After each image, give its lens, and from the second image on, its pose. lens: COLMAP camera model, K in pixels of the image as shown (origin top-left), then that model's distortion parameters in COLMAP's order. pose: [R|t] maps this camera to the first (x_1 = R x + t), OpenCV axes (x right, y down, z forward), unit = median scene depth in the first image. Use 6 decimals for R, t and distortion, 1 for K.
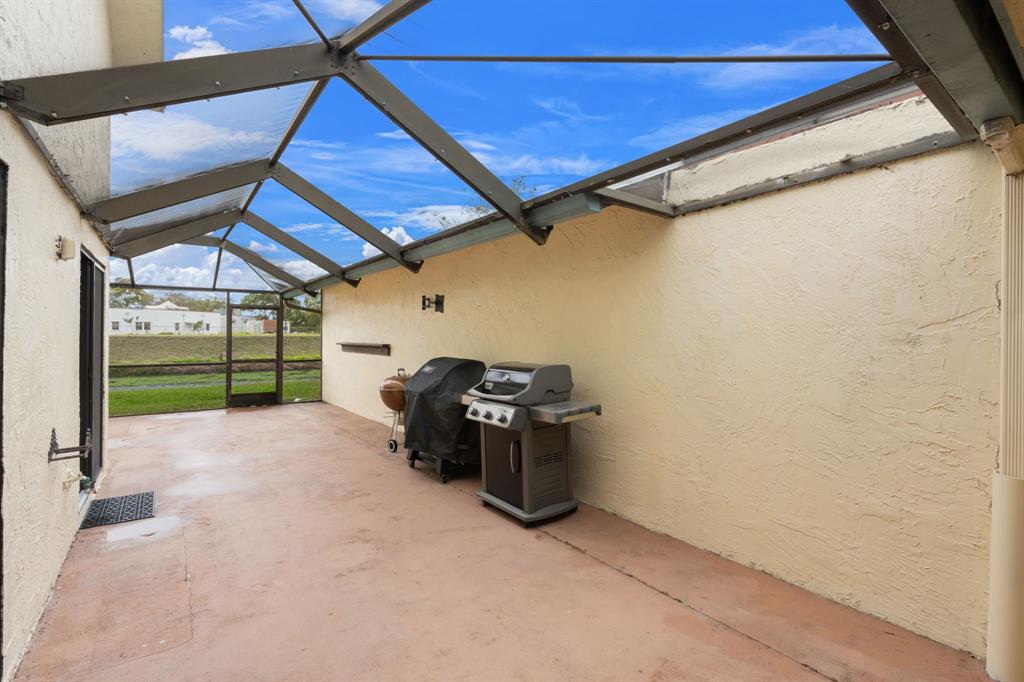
lens RADIAL K [[461.3, 0, 502.5], [0, 461.3, 338.4], [0, 0, 1]] dist [-0.009595, 0.002758]
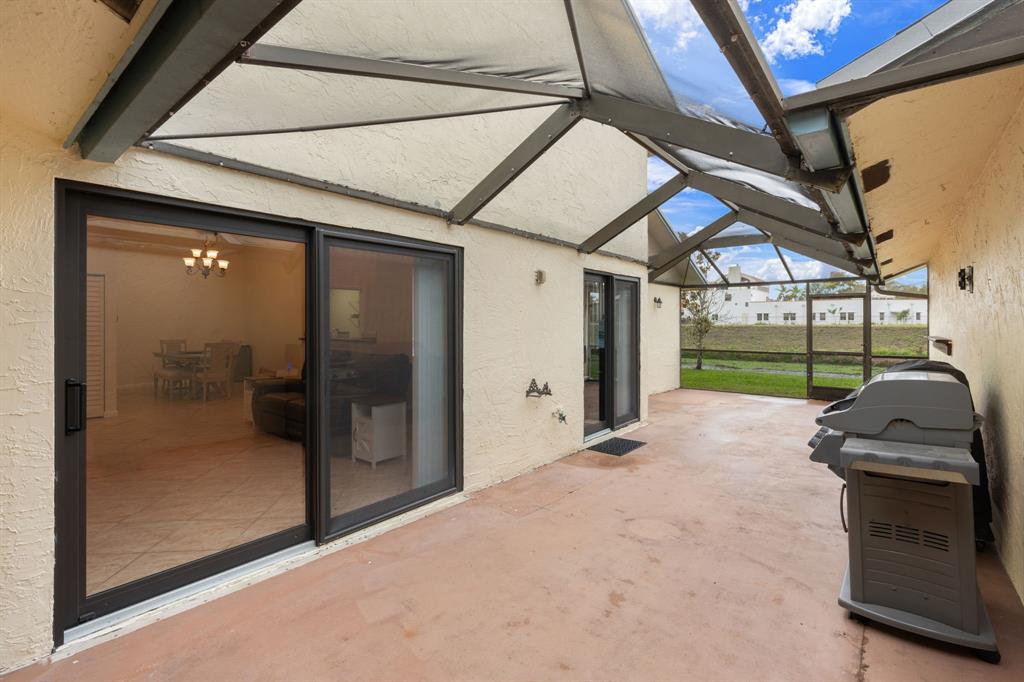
lens RADIAL K [[461.3, 0, 515.4], [0, 461.3, 321.0], [0, 0, 1]] dist [-0.009595, 0.002758]
pose [[0.258883, -0.007521, -0.965879, 0.449815], [-0.007889, 0.999920, -0.009900, -0.005194], [0.965876, 0.010183, 0.258803, 0.283812]]
